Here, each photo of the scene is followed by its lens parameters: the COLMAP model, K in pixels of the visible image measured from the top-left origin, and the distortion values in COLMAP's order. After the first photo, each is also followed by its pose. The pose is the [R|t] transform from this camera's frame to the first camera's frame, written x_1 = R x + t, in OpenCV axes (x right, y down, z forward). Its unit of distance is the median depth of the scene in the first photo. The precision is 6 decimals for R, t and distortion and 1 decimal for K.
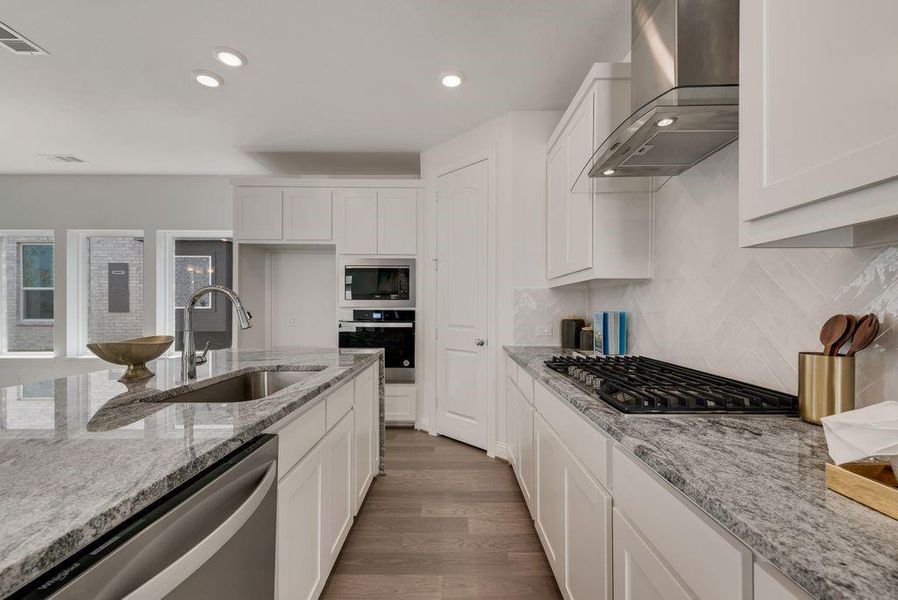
lens RADIAL K [[369.4, 0, 448.9], [0, 369.4, 308.9], [0, 0, 1]] dist [0.009229, -0.000002]
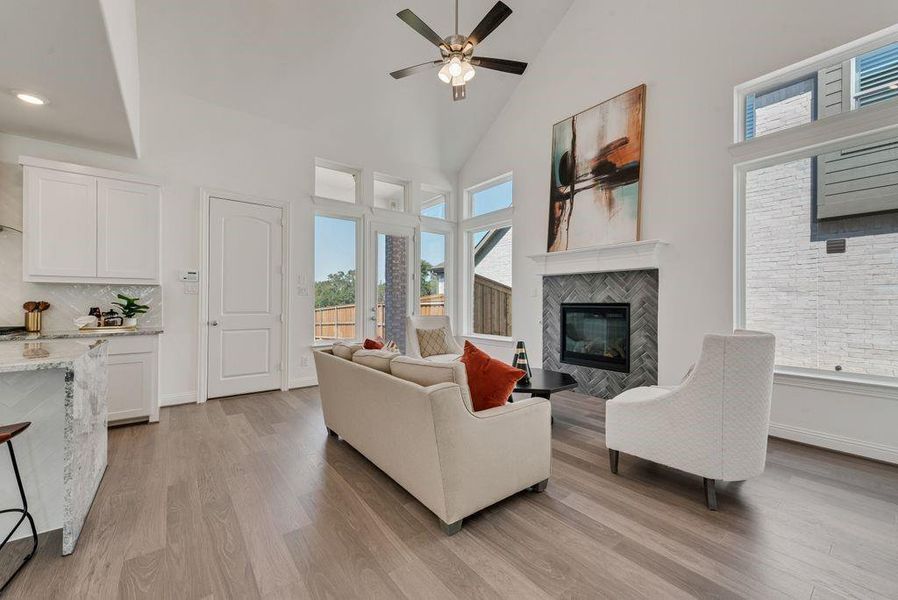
lens RADIAL K [[355.0, 0, 448.9], [0, 355.0, 297.6], [0, 0, 1]] dist [0.010199, 0.000042]
pose [[-0.615629, 0.004612, 0.788022, -1.126637], [-0.004197, 0.999950, -0.009131, -0.002572], [-0.788025, -0.008929, -0.615579, -0.008228]]
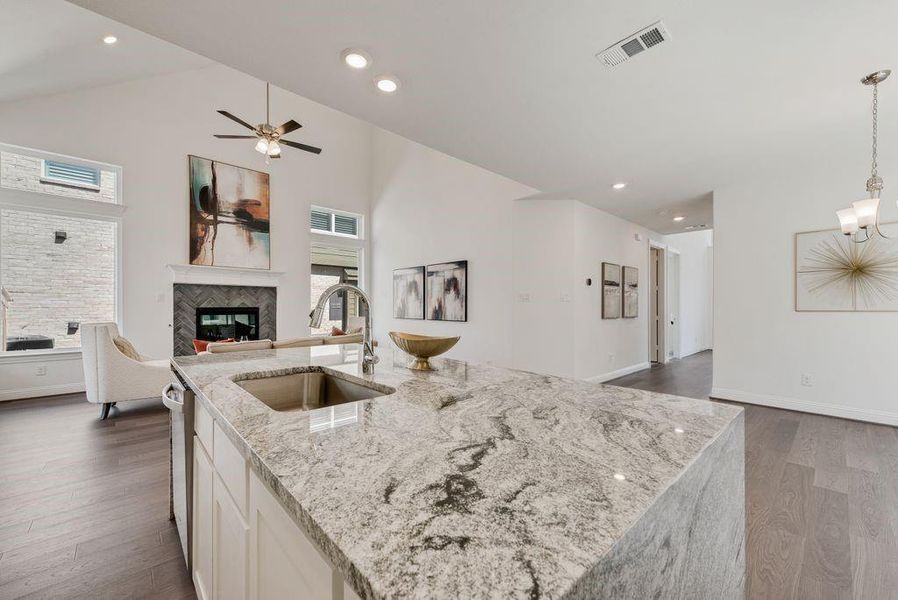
lens RADIAL K [[352.4, 0, 450.9], [0, 352.4, 307.0], [0, 0, 1]] dist [0.008424, -0.000064]
pose [[-0.734736, -0.001660, -0.678351, -0.087258], [-0.001428, 0.999999, -0.000900, 0.000449], [0.678352, 0.000307, -0.734737, 0.792254]]
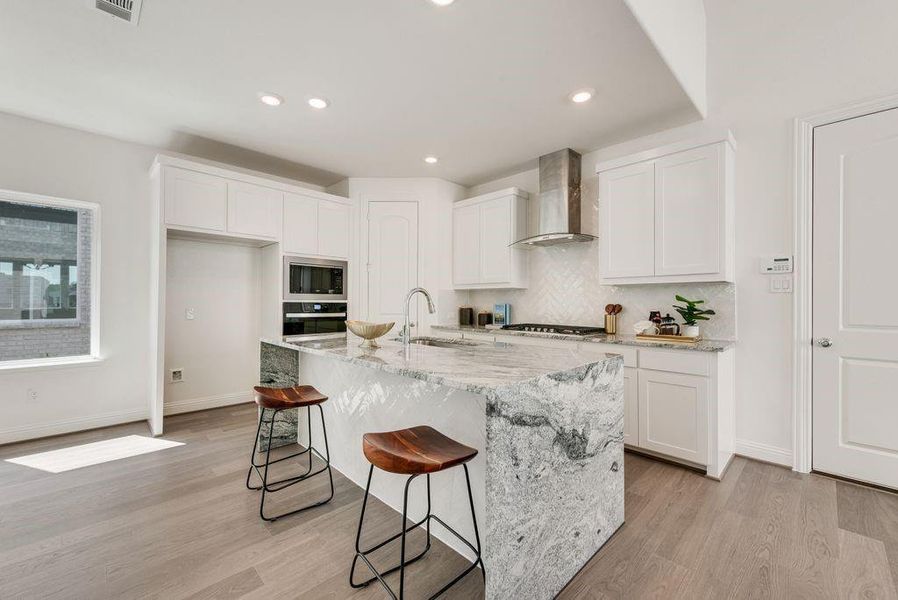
lens RADIAL K [[366.8, 0, 449.0], [0, 366.8, 300.0], [0, 0, 1]] dist [0.003589, -0.000083]
pose [[0.713254, 0.008265, 0.700857, -0.711425], [-0.004702, 0.999964, -0.007007, 0.001412], [-0.700890, 0.001702, 0.713267, -0.125361]]
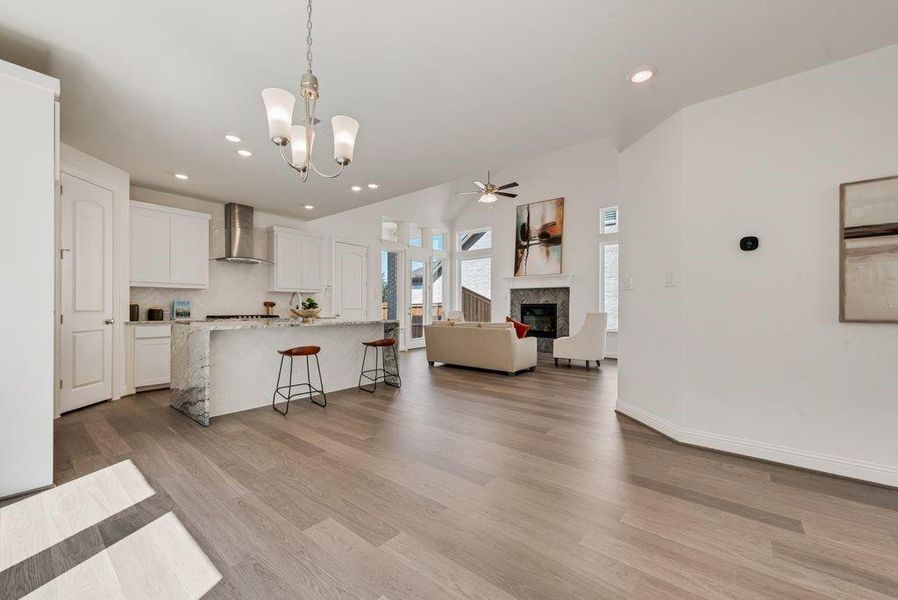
lens RADIAL K [[352.4, 0, 450.9], [0, 352.4, 307.0], [0, 0, 1]] dist [0.008424, -0.000064]
pose [[-0.780575, -0.002485, 0.625057, -1.481843], [-0.003176, 0.999995, 0.000009, 0.026089], [-0.625054, -0.001978, -0.780579, 1.051675]]
